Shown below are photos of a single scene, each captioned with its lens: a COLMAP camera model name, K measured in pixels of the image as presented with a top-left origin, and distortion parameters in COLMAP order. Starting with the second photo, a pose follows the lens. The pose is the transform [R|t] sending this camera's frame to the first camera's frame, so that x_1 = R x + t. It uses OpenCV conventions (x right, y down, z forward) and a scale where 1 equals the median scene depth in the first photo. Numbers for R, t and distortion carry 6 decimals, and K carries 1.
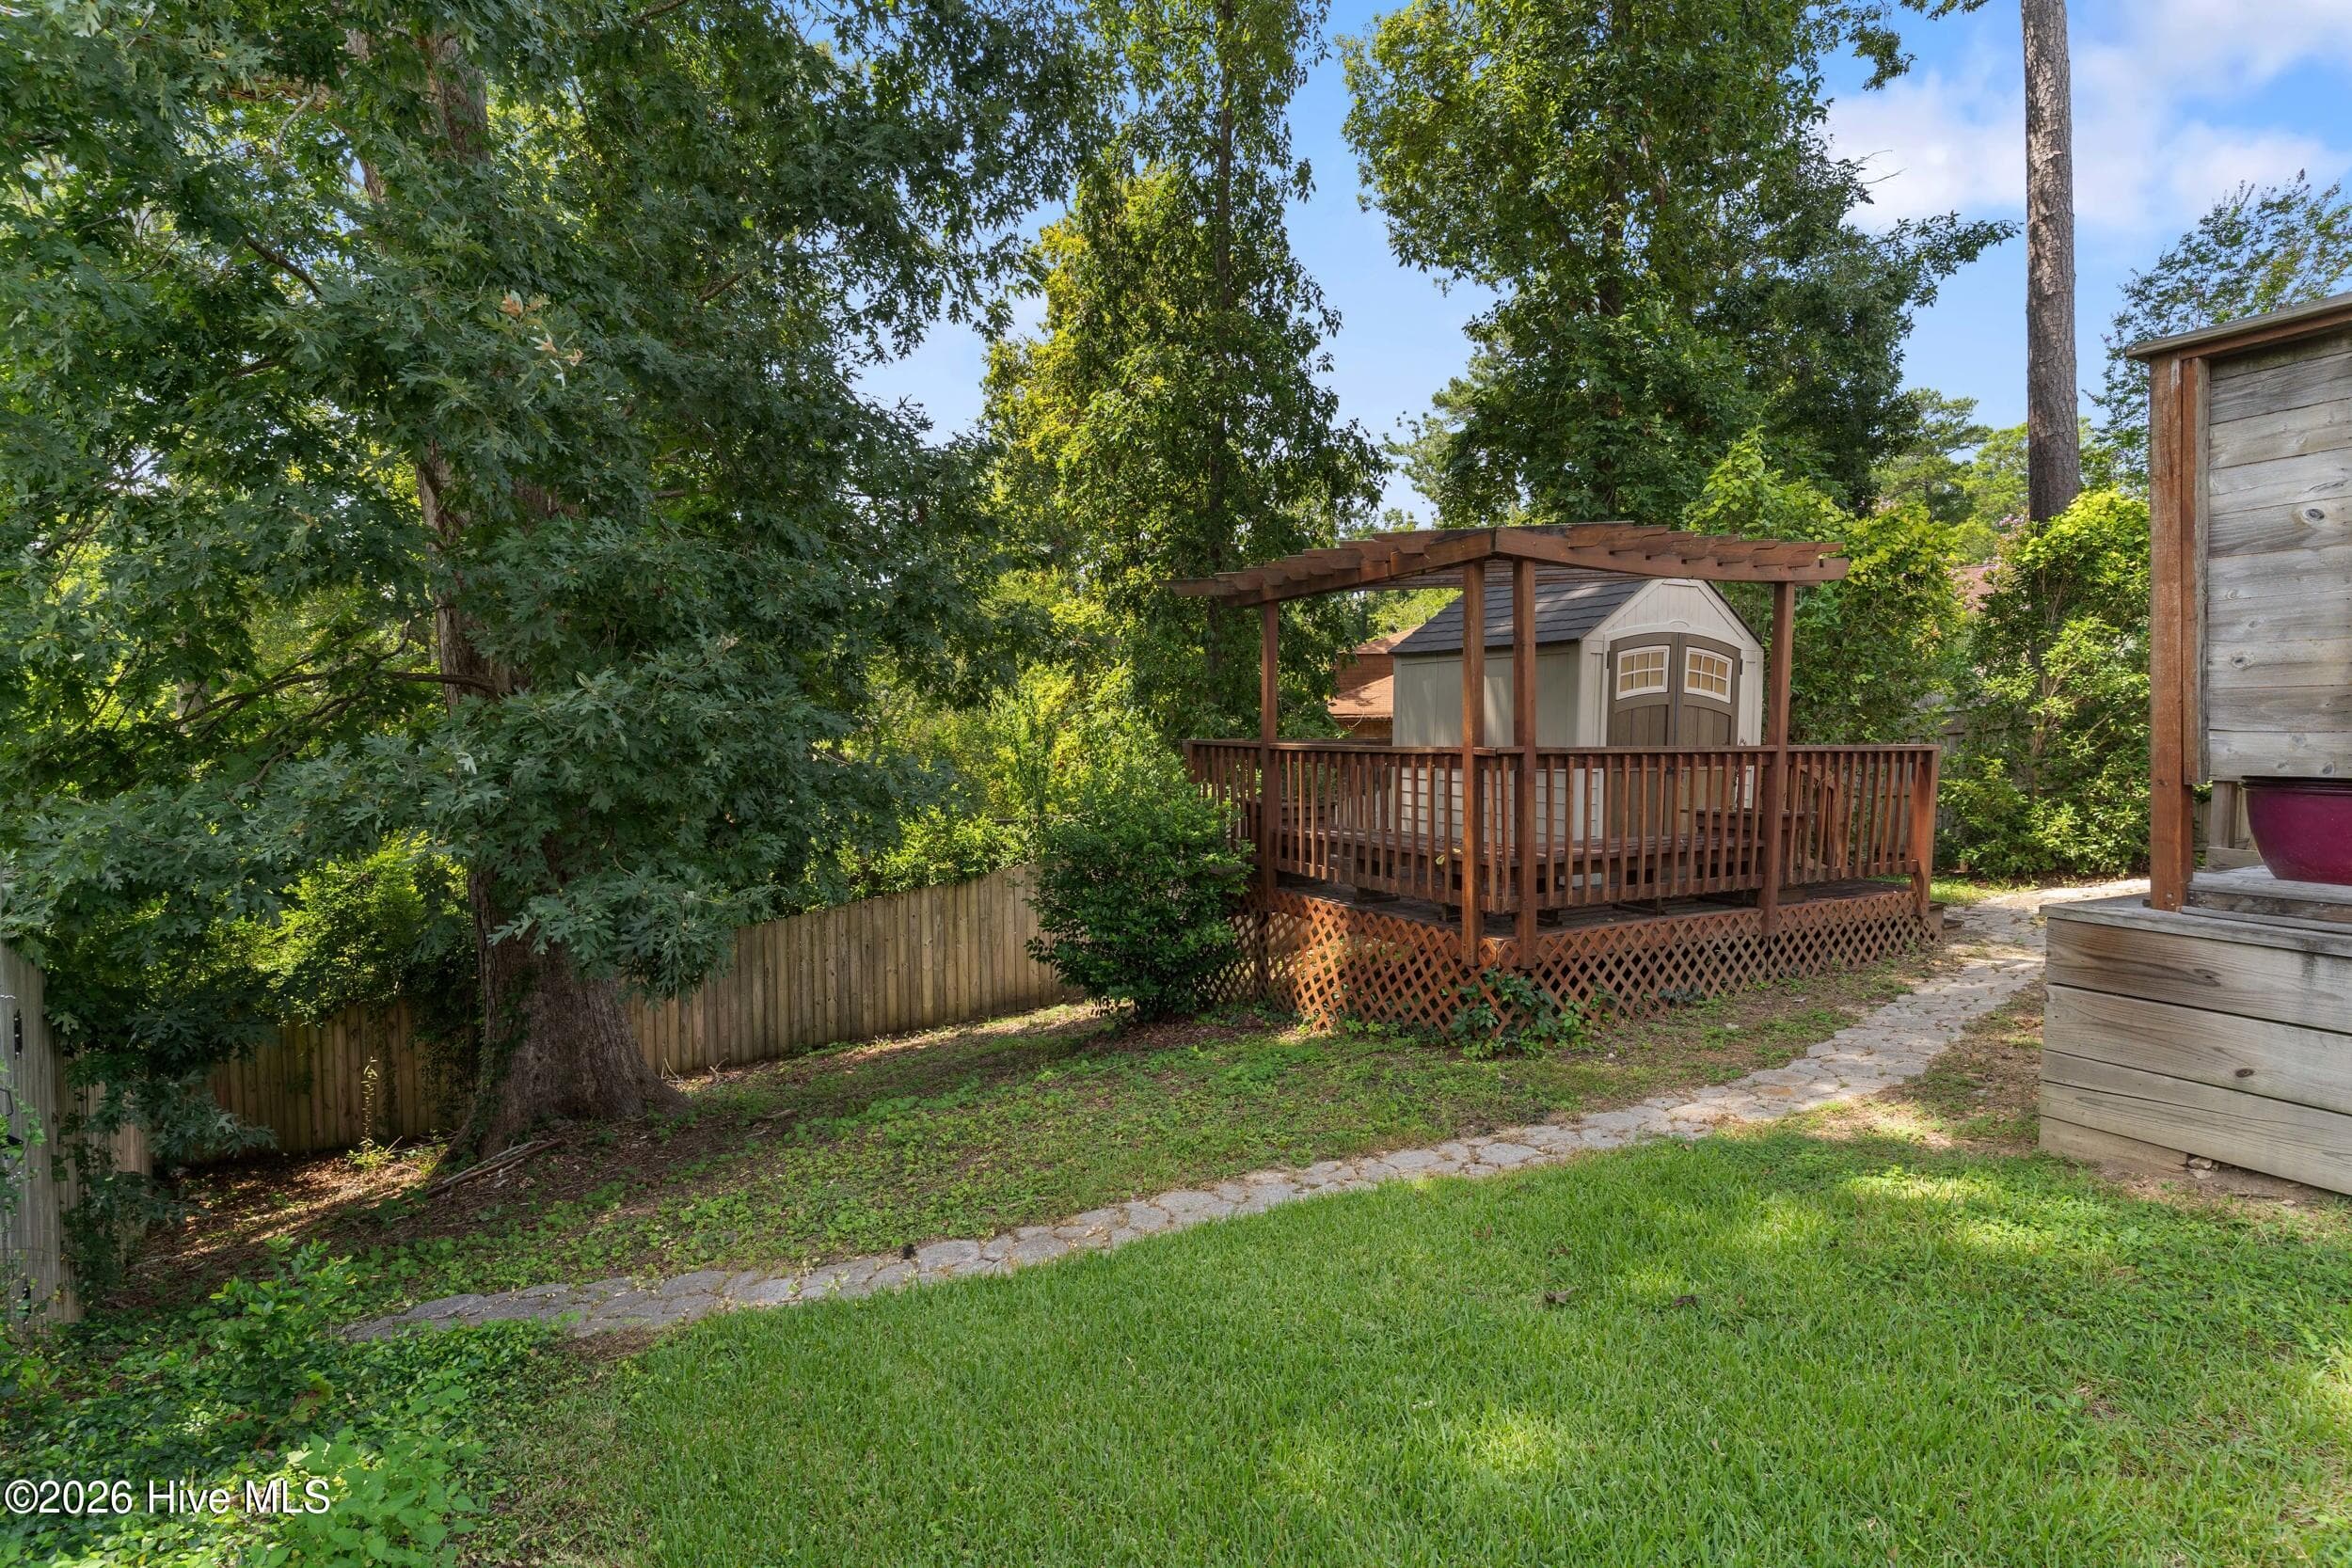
lens RADIAL K [[1094.9, 0, 1122.3], [0, 1094.9, 775.5], [0, 0, 1]] dist [-0.069252, 0.034512]
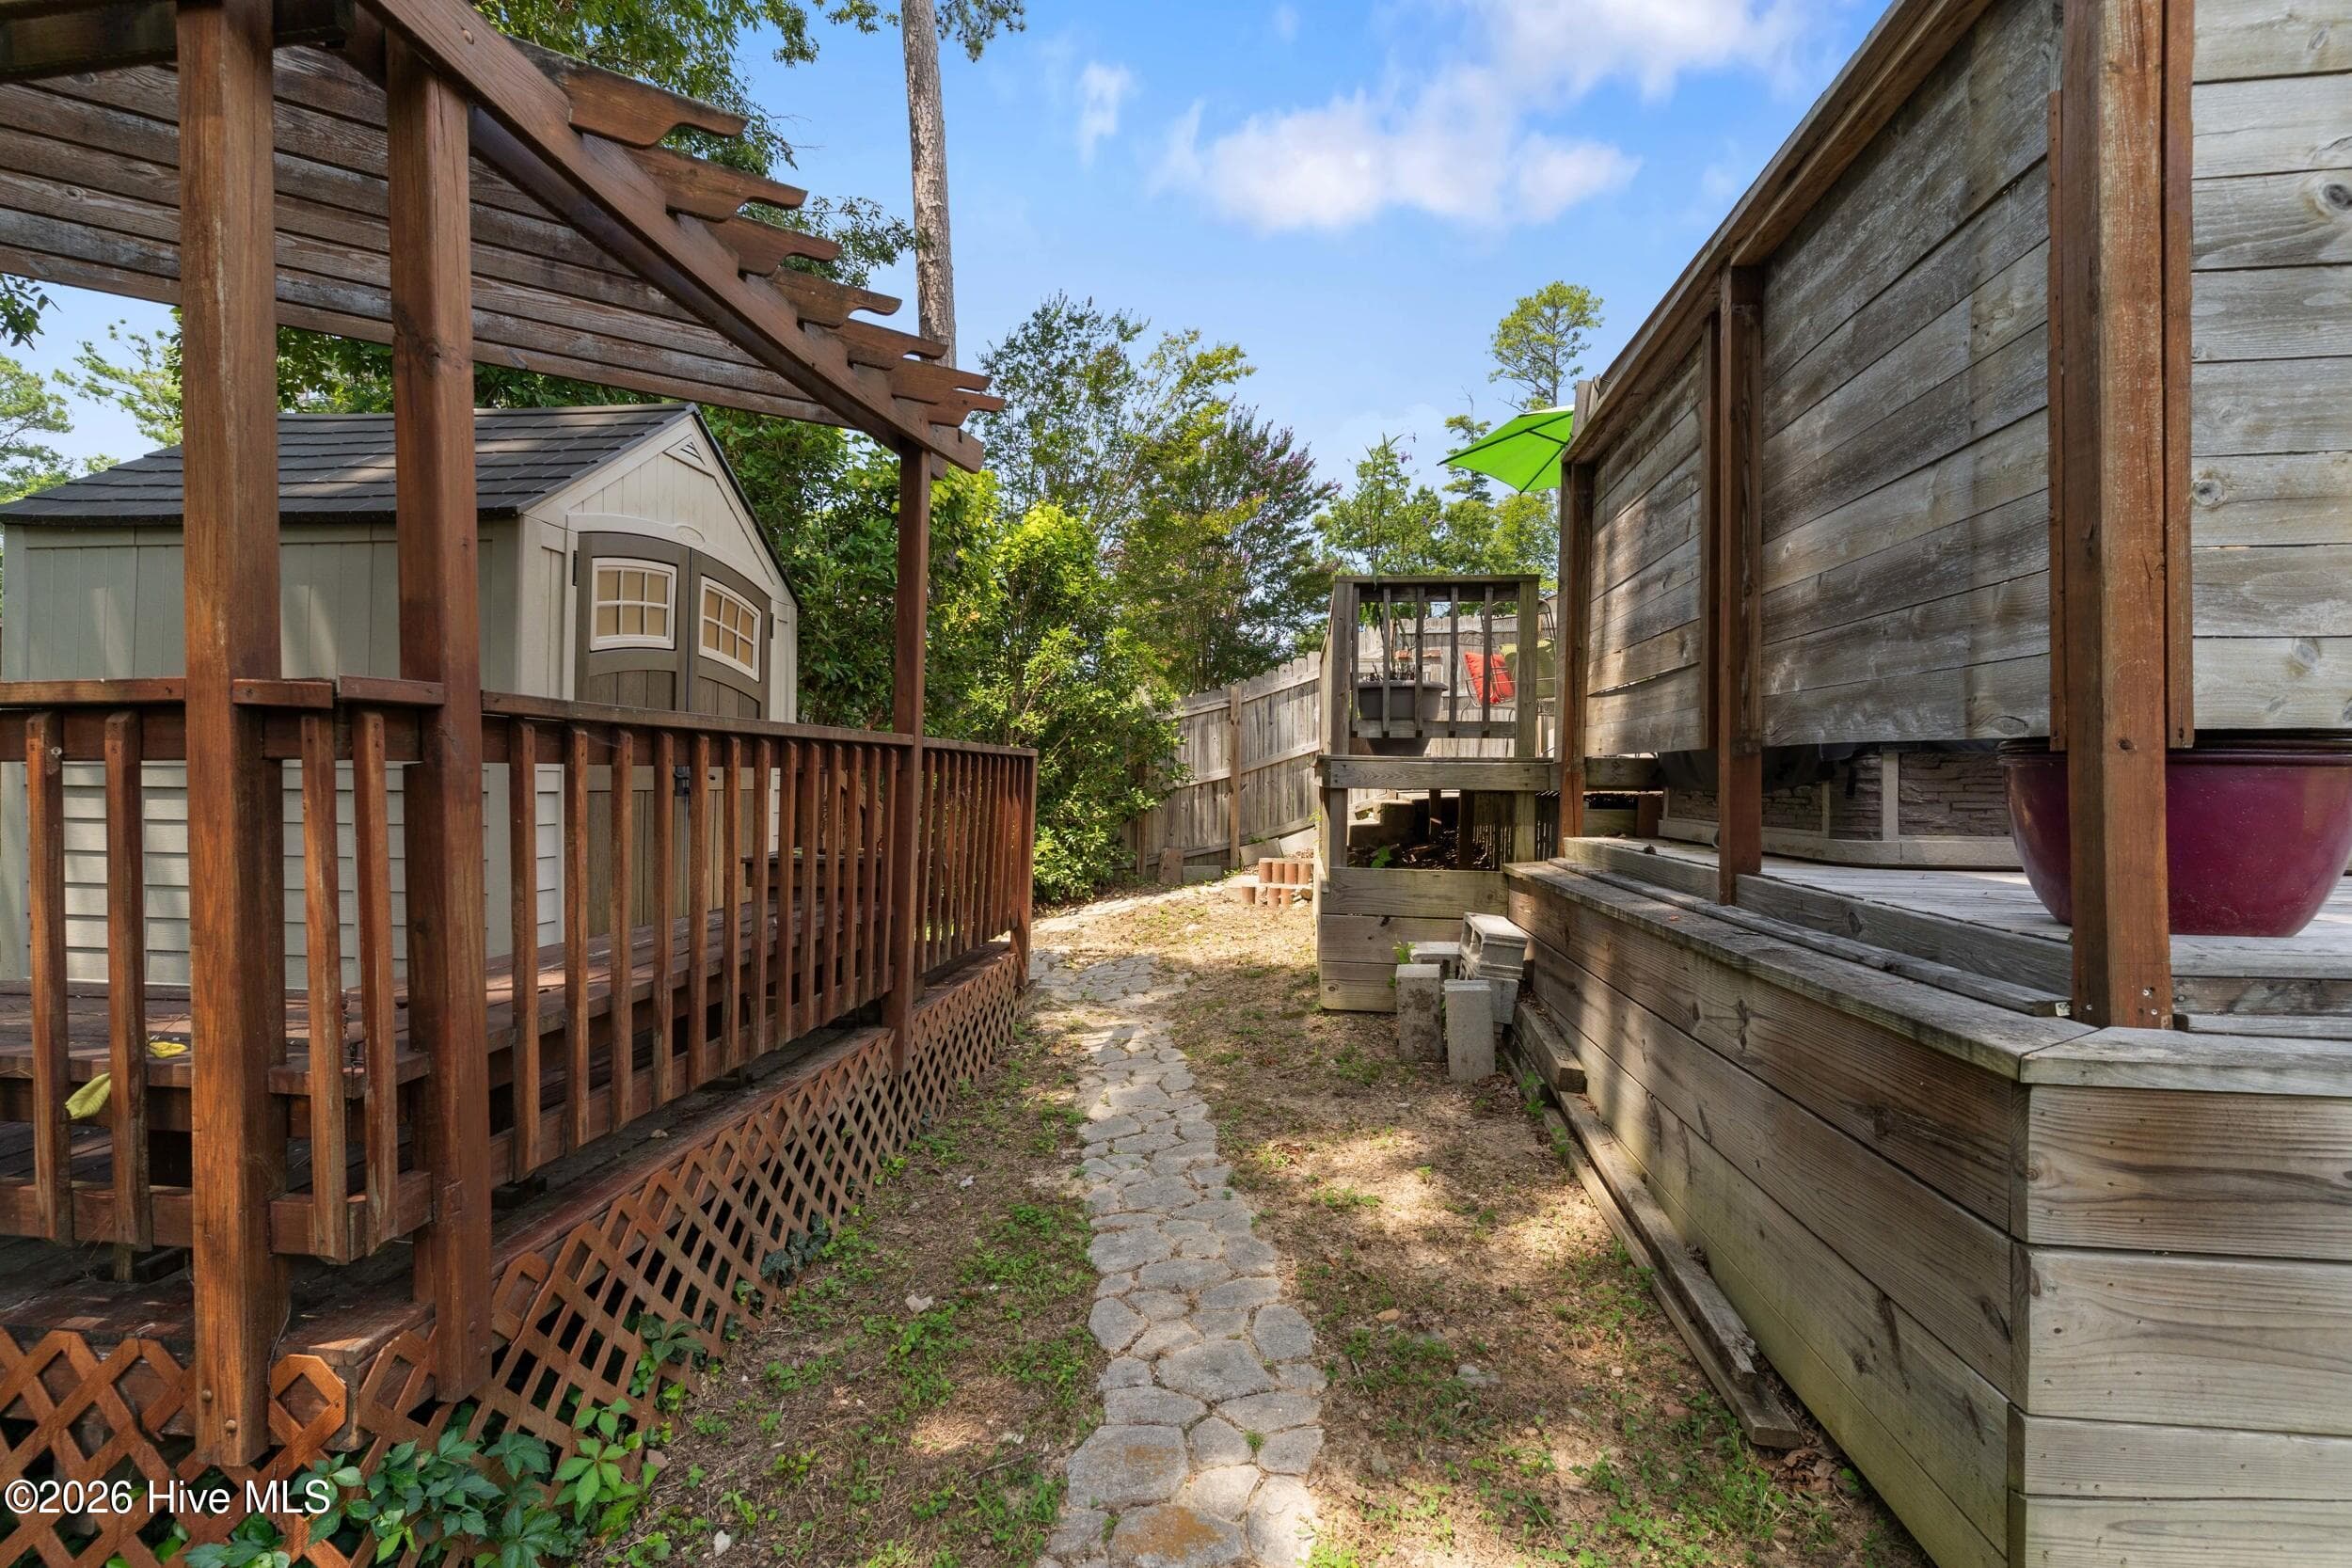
lens RADIAL K [[1115.9, 0, 1161.9], [0, 1115.9, 781.9], [0, 0, 1]] dist [0.003247, -0.000557]
pose [[0.542065, -0.000629, 0.840336, 0.154523], [0.027998, 0.999458, -0.017312, 0.008725], [-0.839870, 0.032912, 0.541789, 0.472789]]
